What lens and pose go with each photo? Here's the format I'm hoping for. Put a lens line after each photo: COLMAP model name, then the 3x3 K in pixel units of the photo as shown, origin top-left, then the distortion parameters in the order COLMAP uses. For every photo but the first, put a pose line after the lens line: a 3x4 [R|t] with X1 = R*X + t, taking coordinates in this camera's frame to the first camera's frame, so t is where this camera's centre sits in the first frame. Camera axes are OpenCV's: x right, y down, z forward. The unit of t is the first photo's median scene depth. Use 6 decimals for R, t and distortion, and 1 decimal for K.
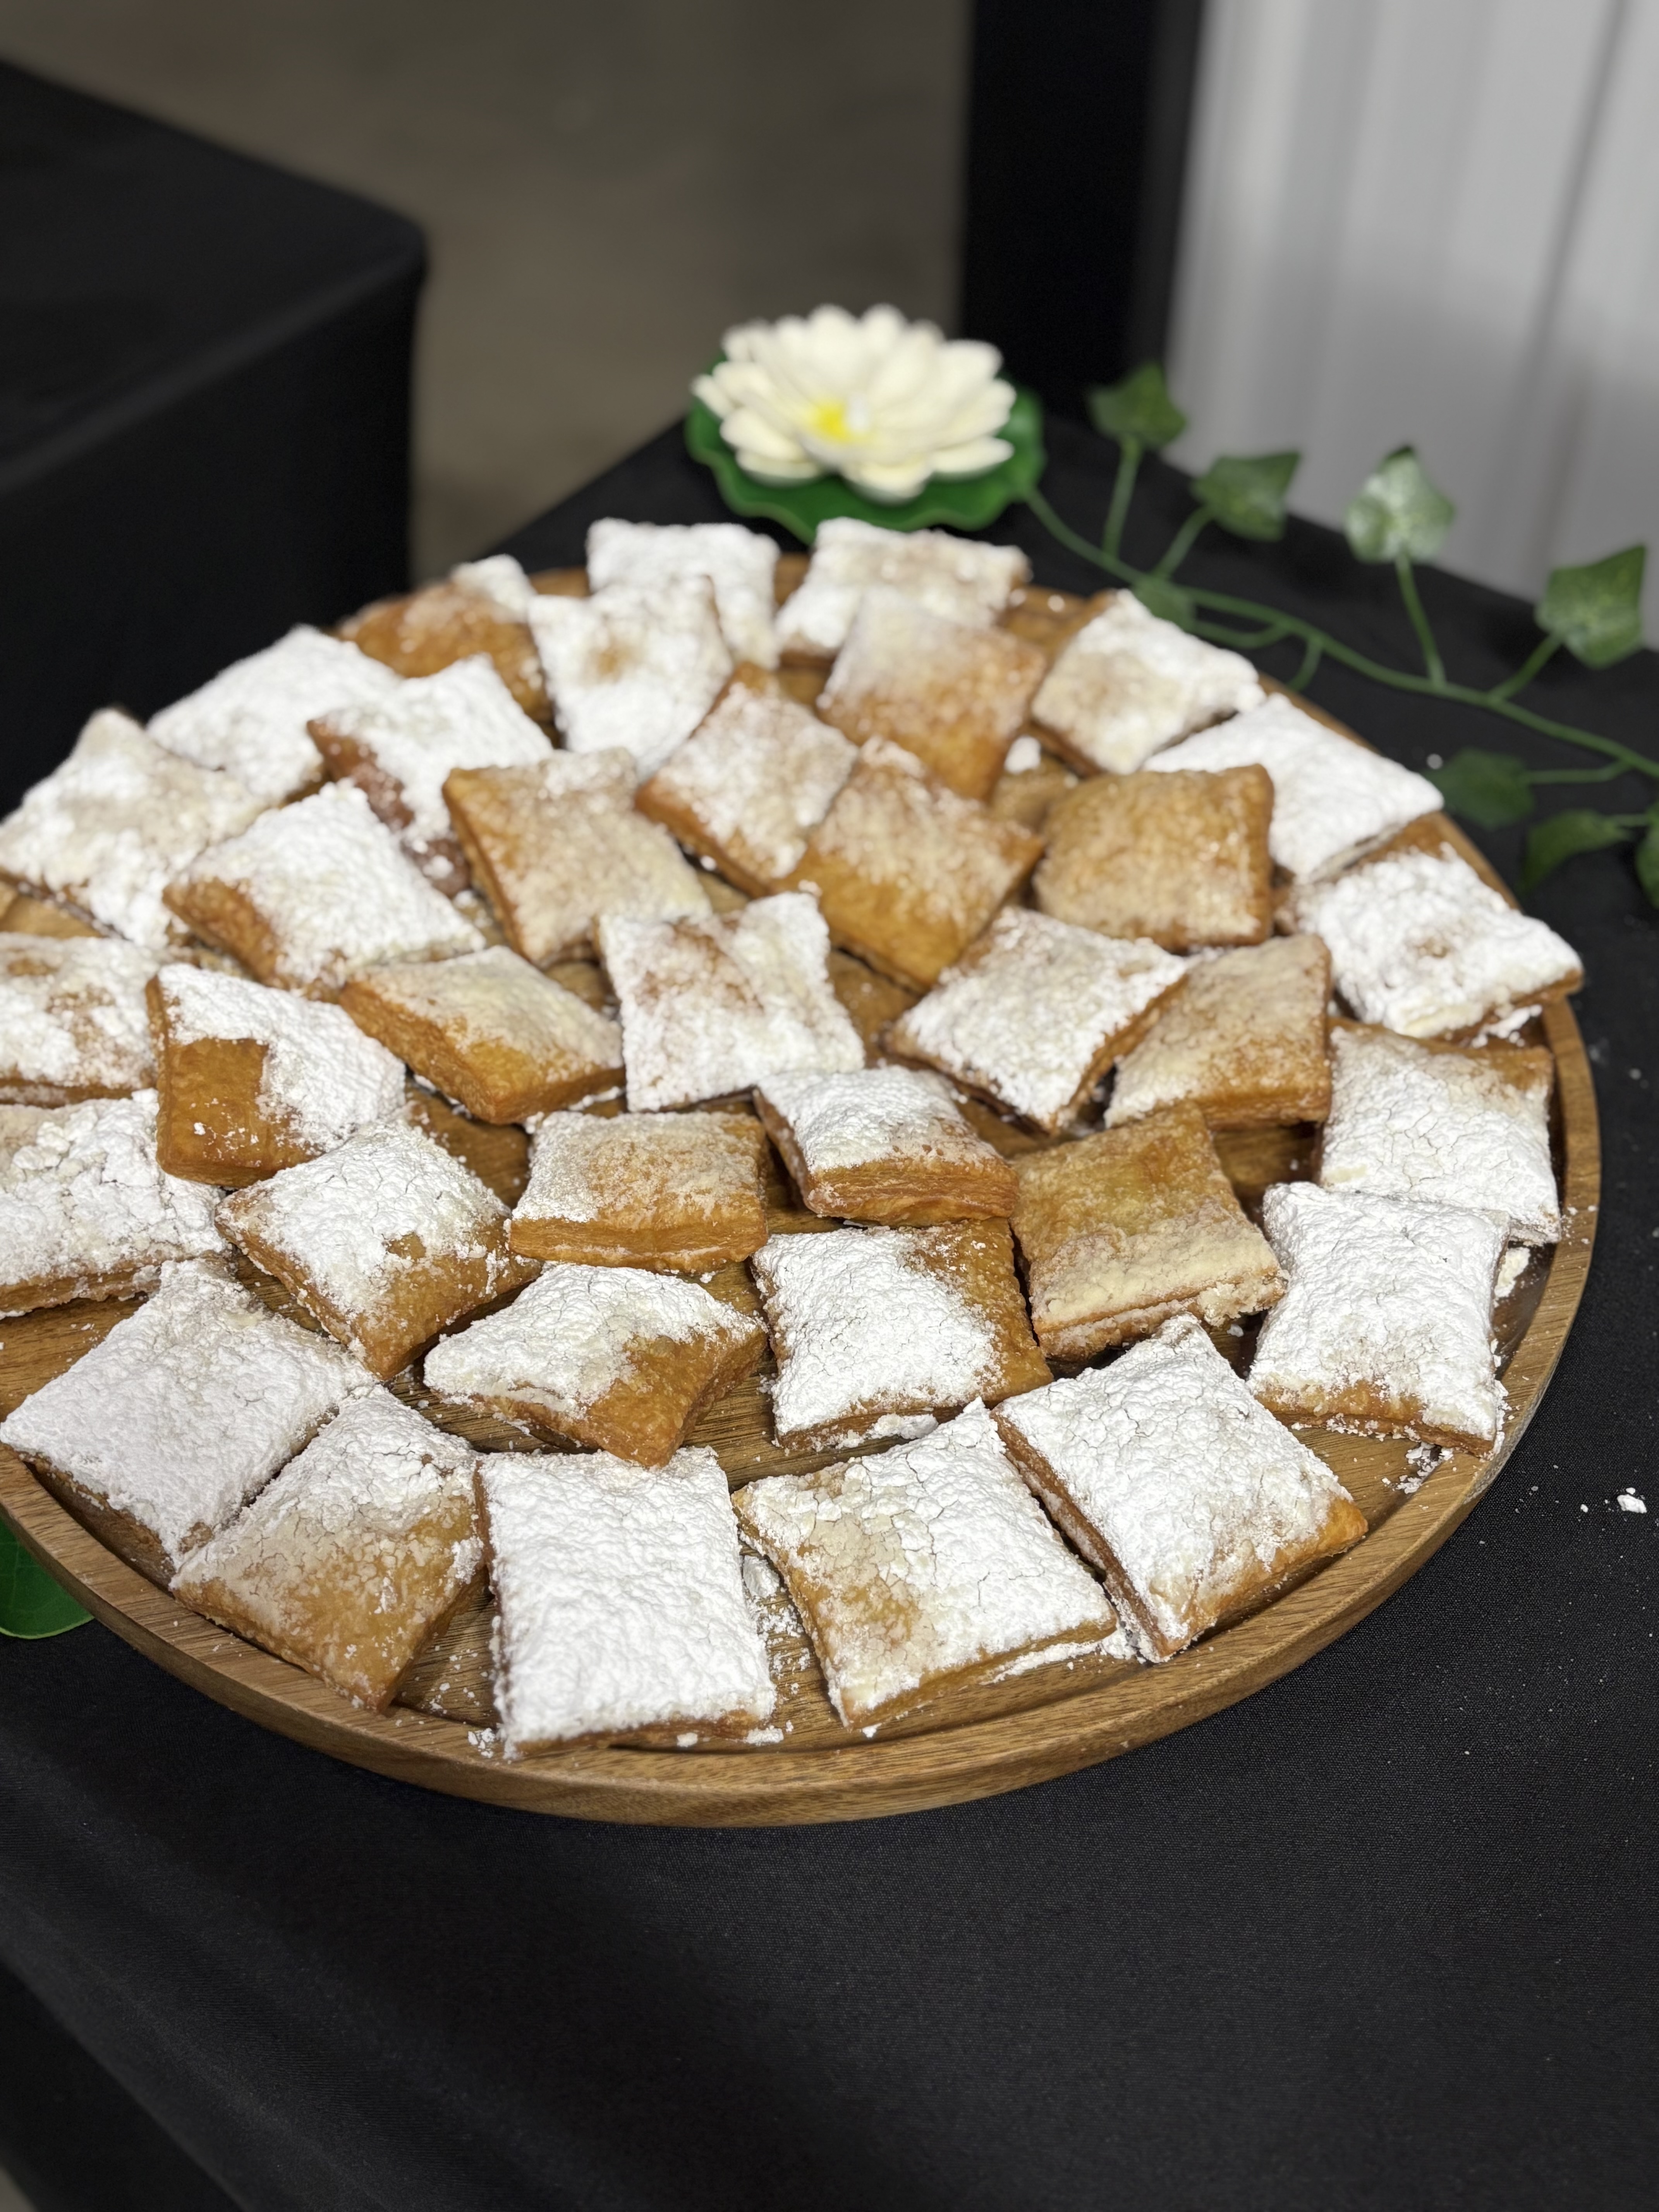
lens RADIAL K [[2405.5, 0, 829.9], [0, 2405.5, 1104.3], [0, 0, 1]] dist [0.049486, 0.000000]
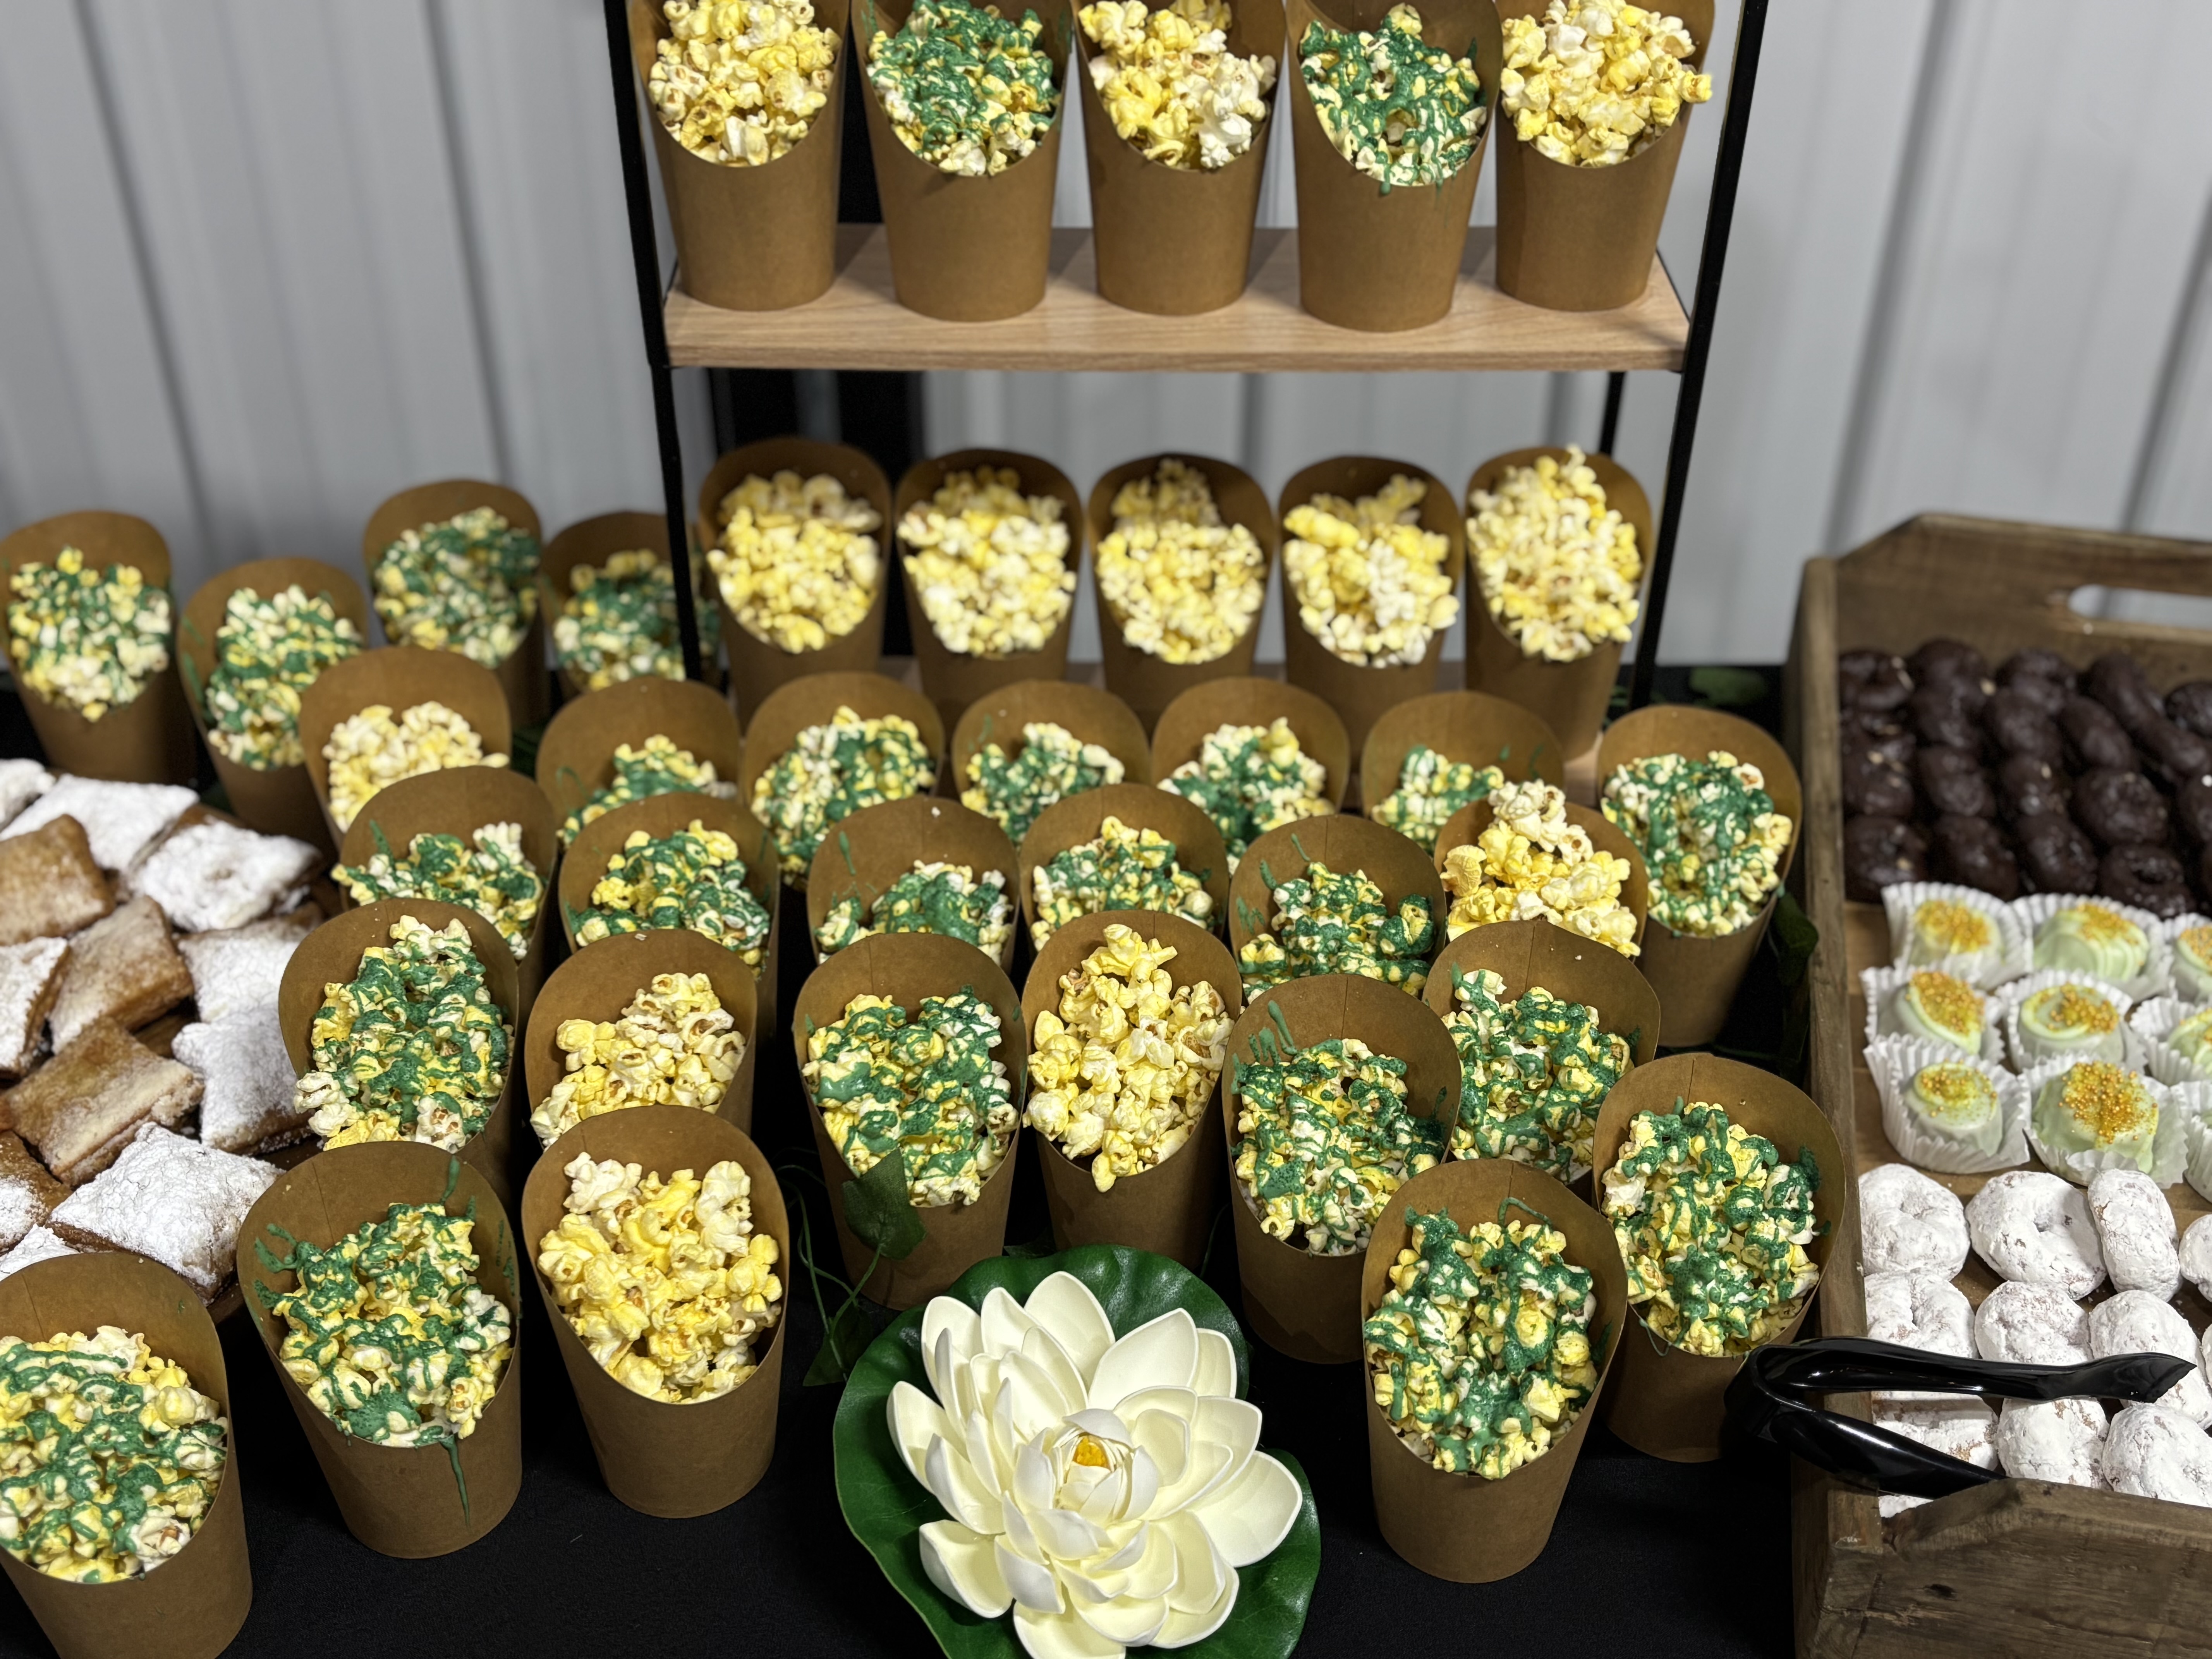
lens RADIAL K [[2405.5, 0, 1093.9], [0, 2405.5, 839.5], [0, 0, 1]] dist [0.049486, 0.000000]
pose [[0.793906, -0.355060, 0.493606, -0.073380], [0.432799, 0.900180, -0.048589, 0.246480], [-0.427082, 0.252207, 0.868327, -0.648514]]
